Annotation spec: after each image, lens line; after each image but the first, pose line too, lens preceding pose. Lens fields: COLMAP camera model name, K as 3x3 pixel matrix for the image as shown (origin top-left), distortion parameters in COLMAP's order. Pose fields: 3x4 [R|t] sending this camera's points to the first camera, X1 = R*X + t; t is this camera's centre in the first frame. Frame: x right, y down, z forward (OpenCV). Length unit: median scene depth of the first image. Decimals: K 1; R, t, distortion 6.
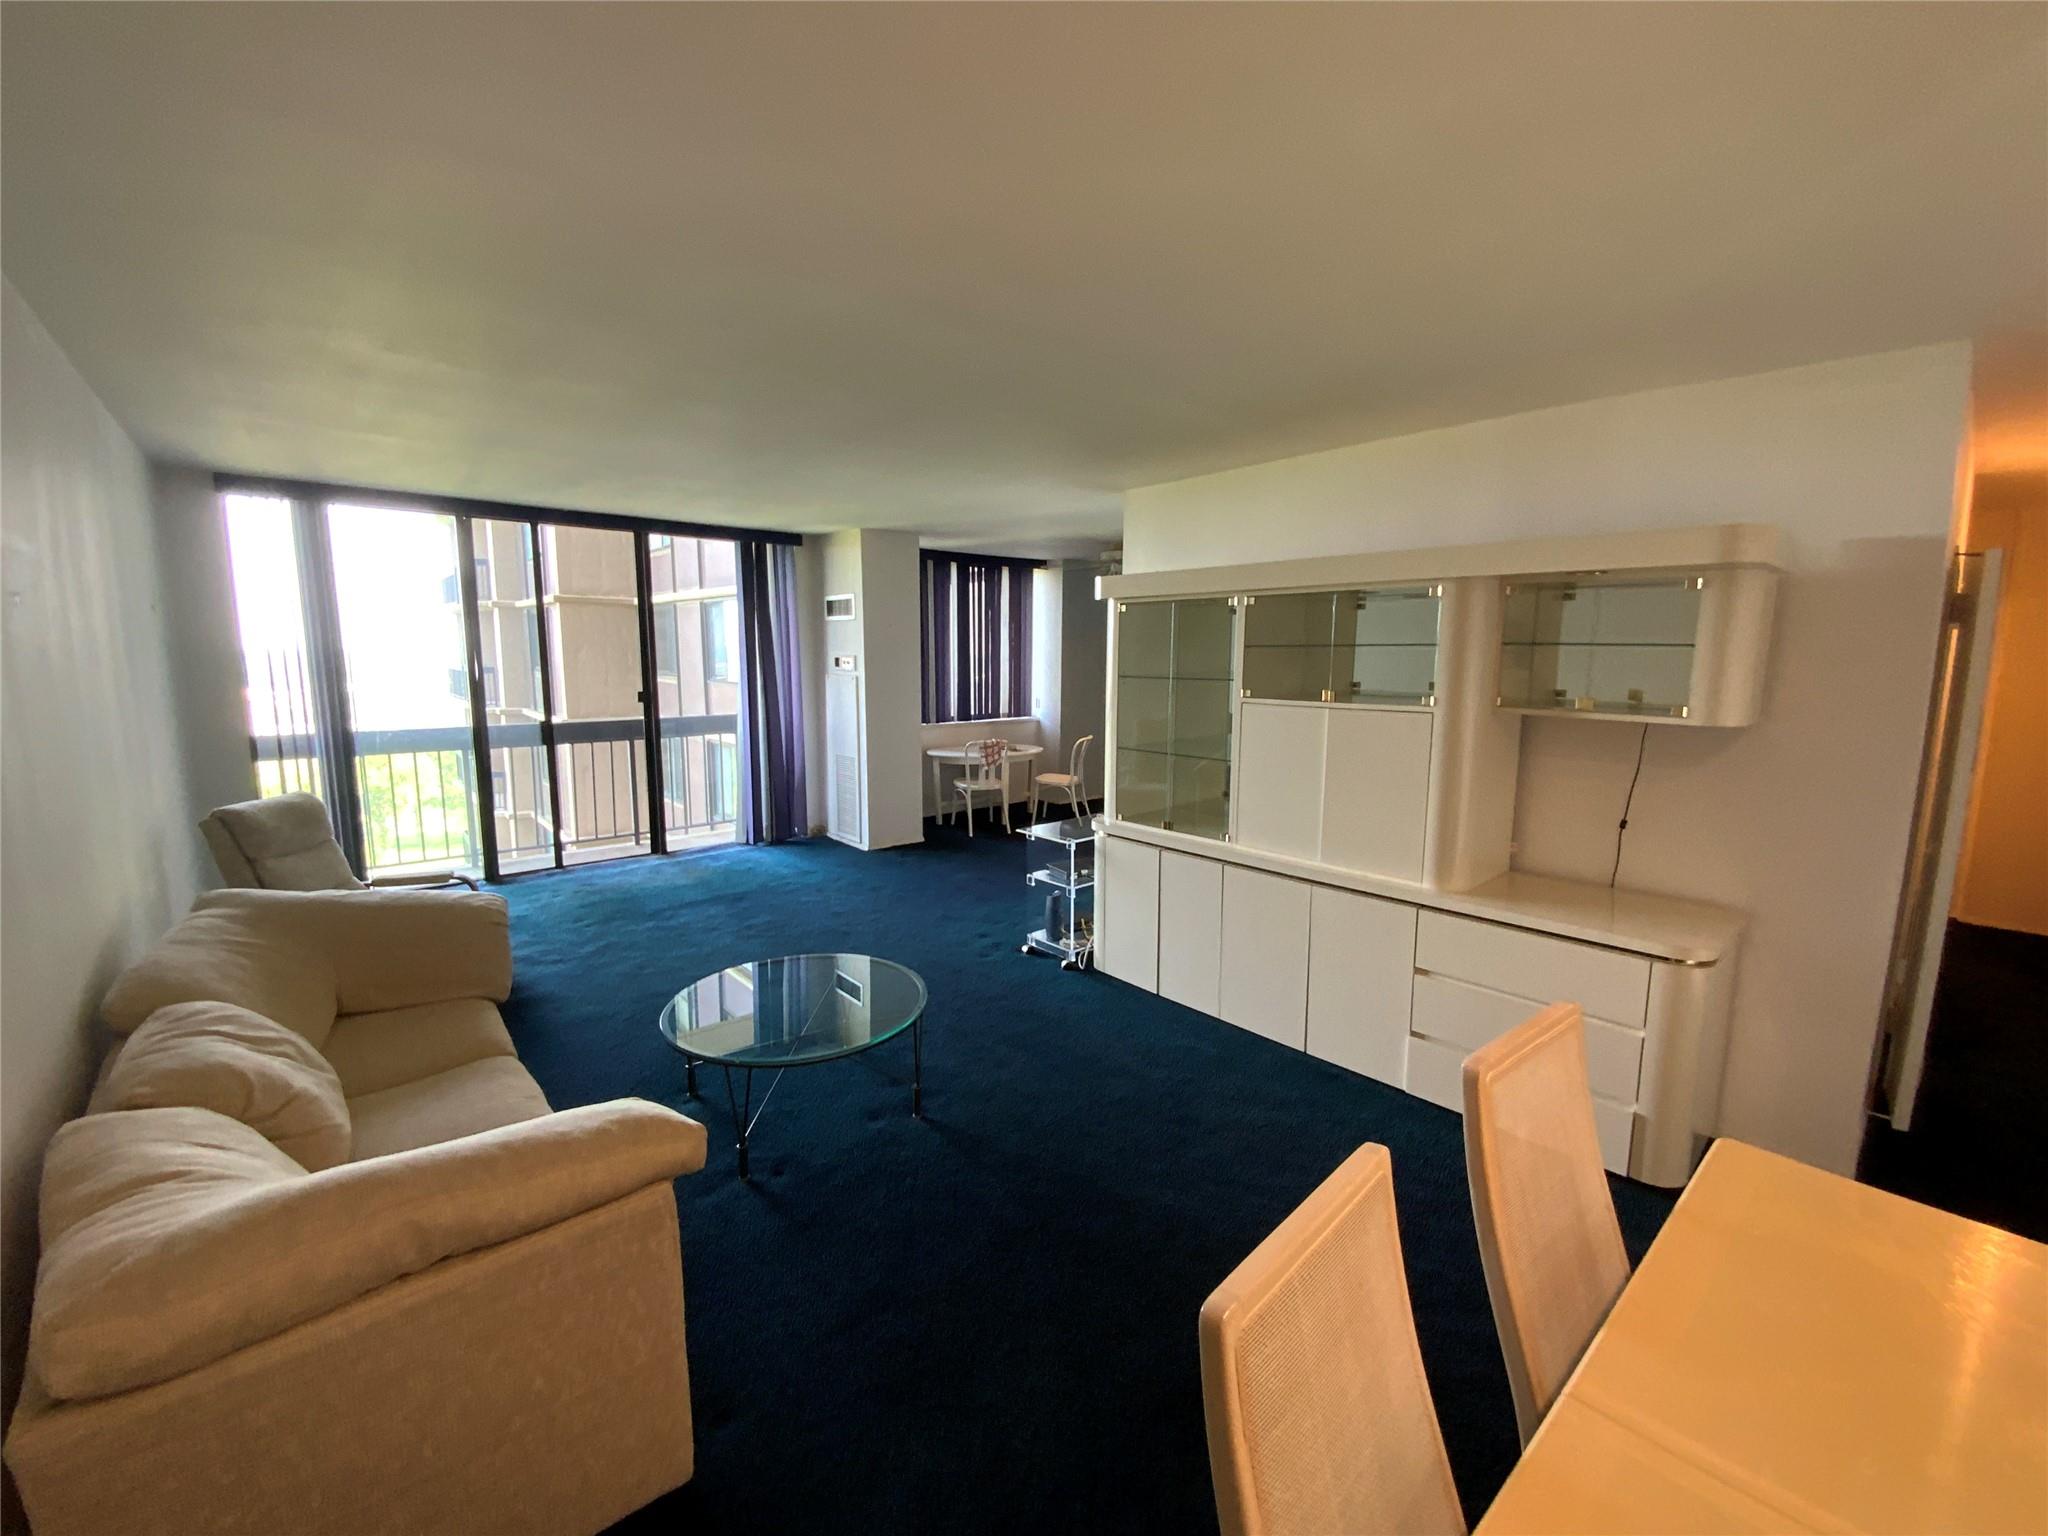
lens RADIAL K [[831.9, 0, 1024.0], [0, 831.9, 768.0], [0, 0, 1]] dist [0.001000, -0.000005]
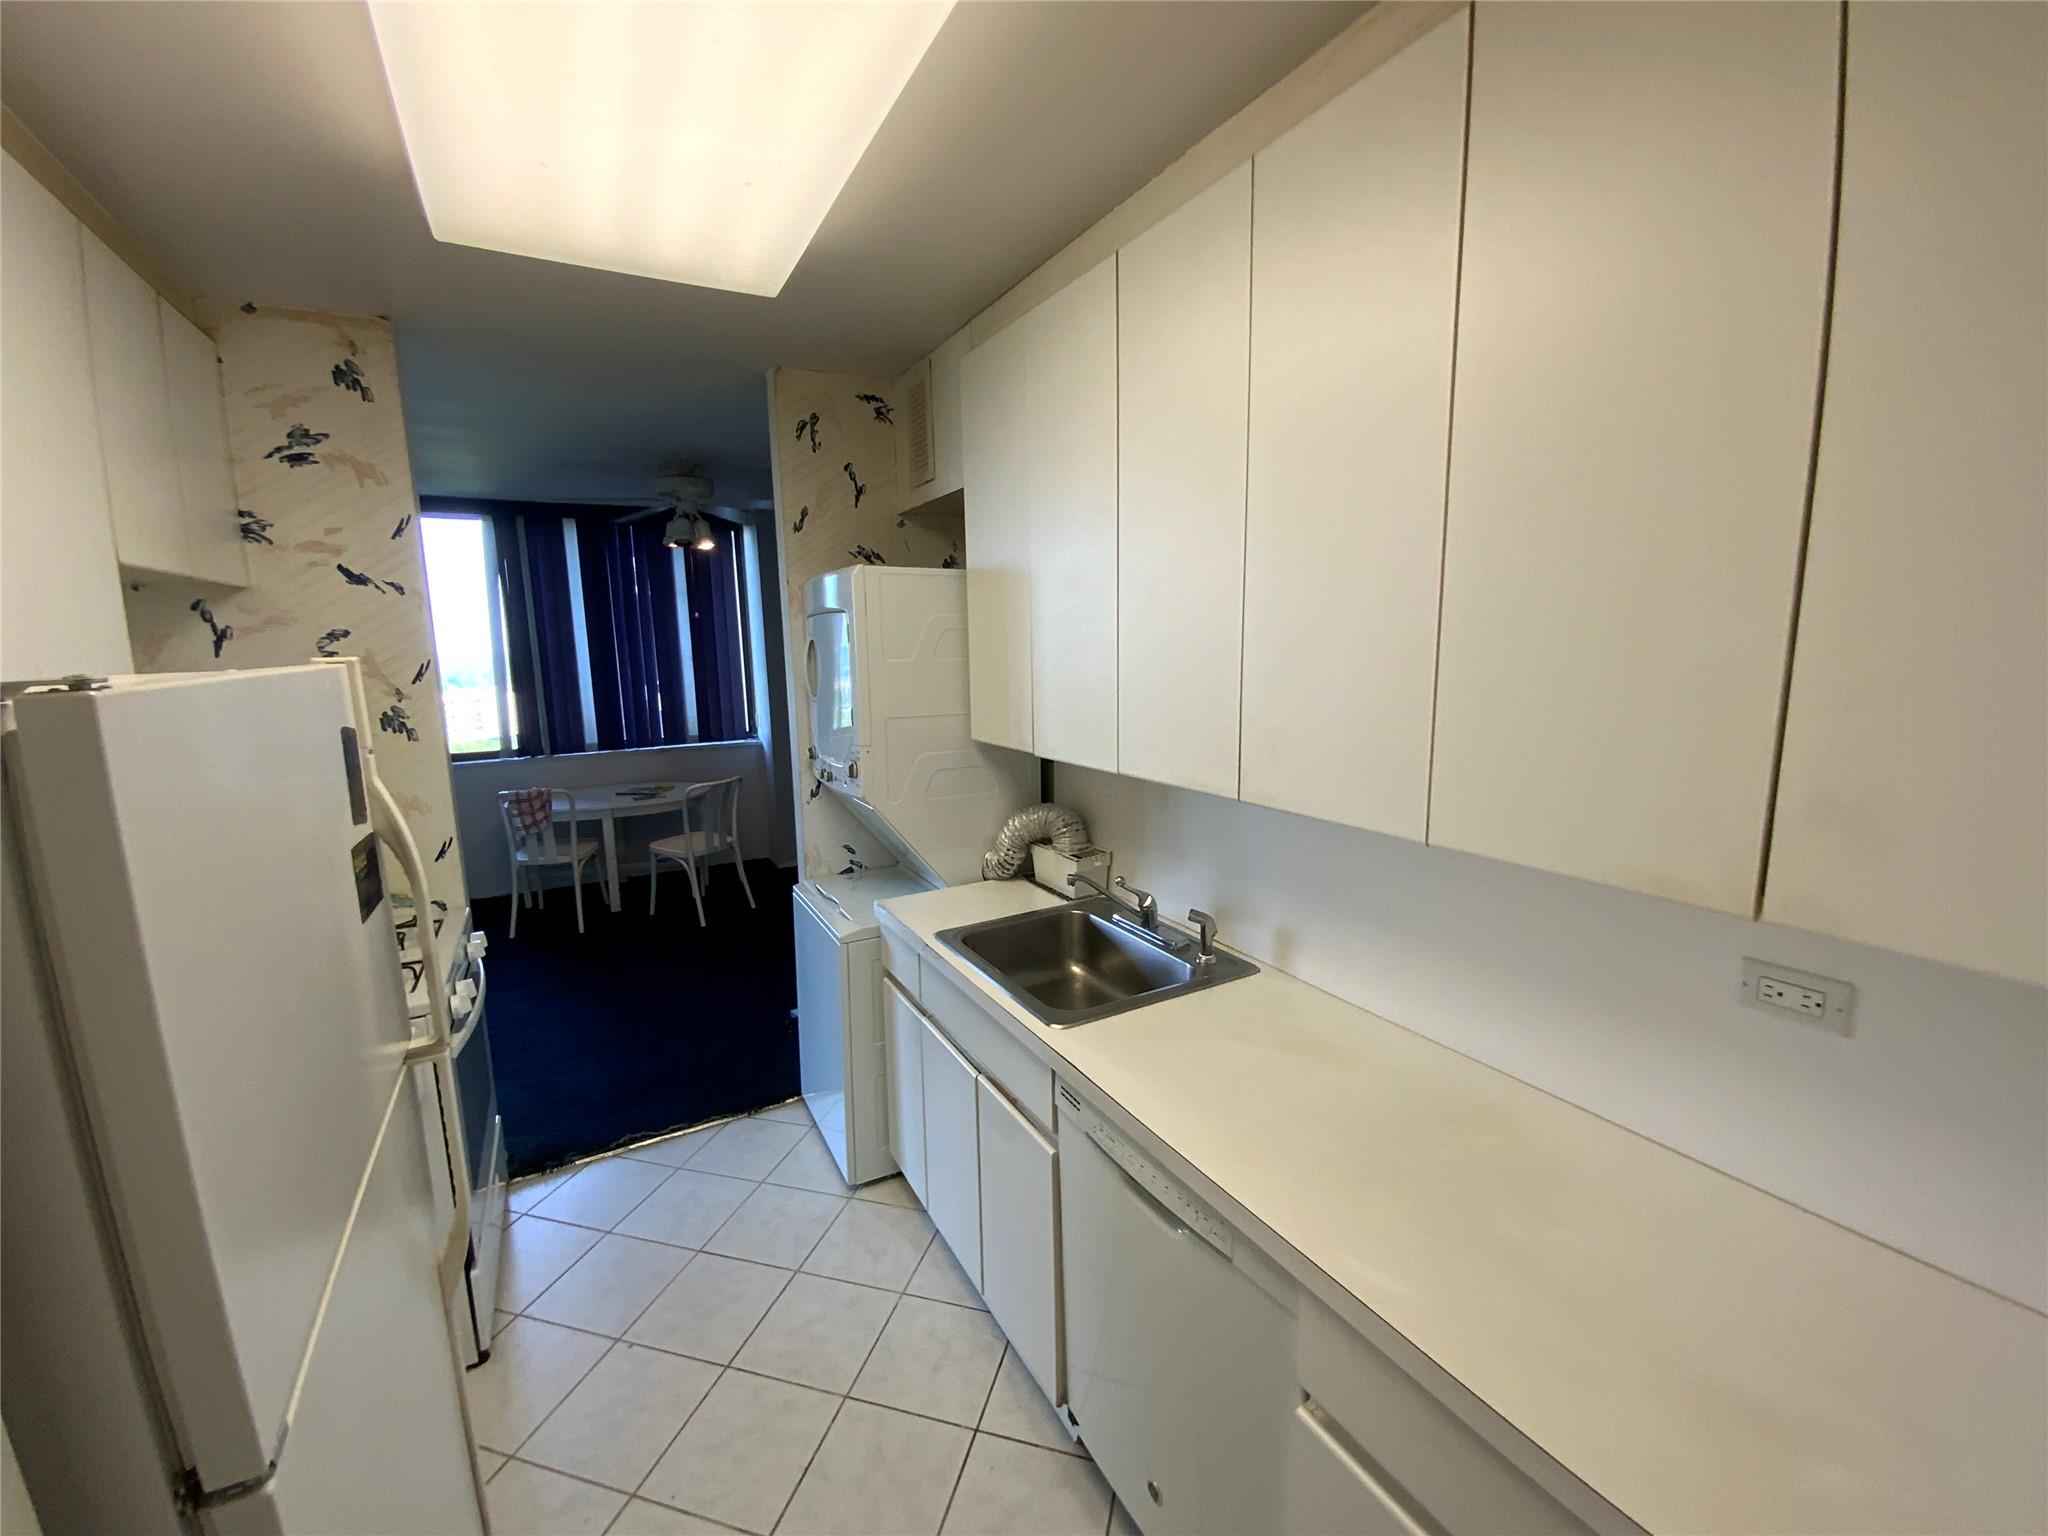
lens RADIAL K [[829.0, 0, 1029.0], [0, 829.0, 754.3], [0, 0, 1]] dist [-0.007507, -0.000070]
pose [[0.981033, 0.002153, -0.193829, 0.404805], [-0.001960, 0.999997, 0.001189, -0.054614], [0.193831, -0.000786, 0.981035, 0.396318]]
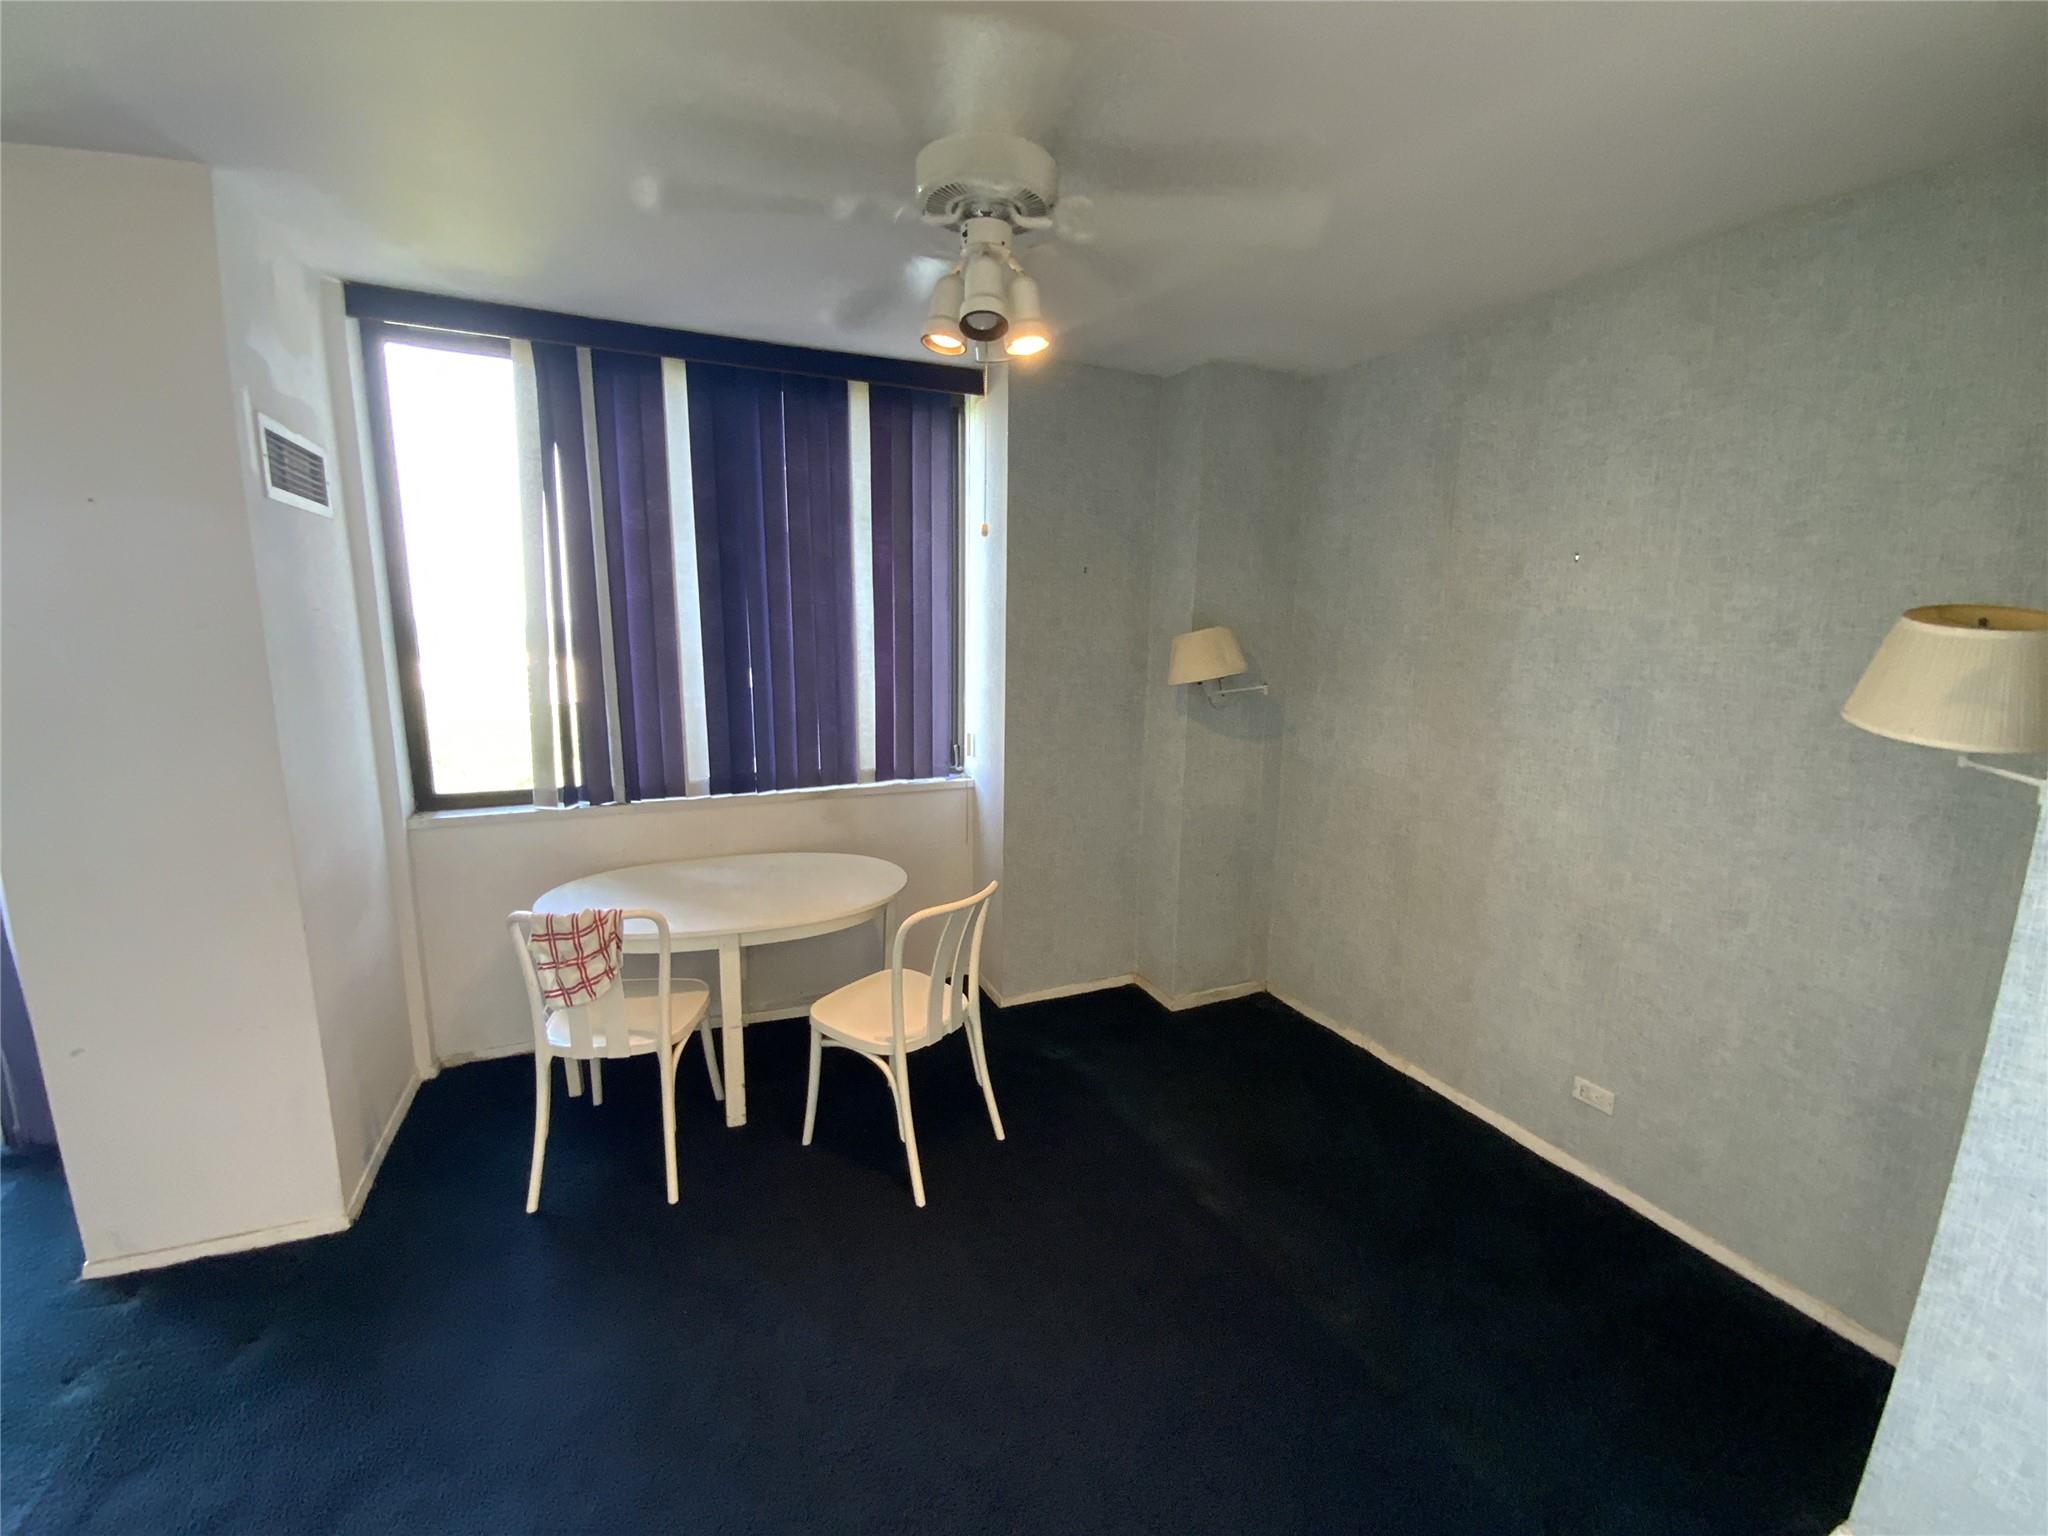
lens RADIAL K [[831.9, 0, 1024.0], [0, 831.9, 768.0], [0, 0, 1]] dist [0.001000, -0.000005]
pose [[0.960109, 0.061161, -0.272855, 0.164712], [-0.053348, 0.997928, 0.035968, -0.089818], [0.274489, -0.019977, 0.961383, 0.671856]]
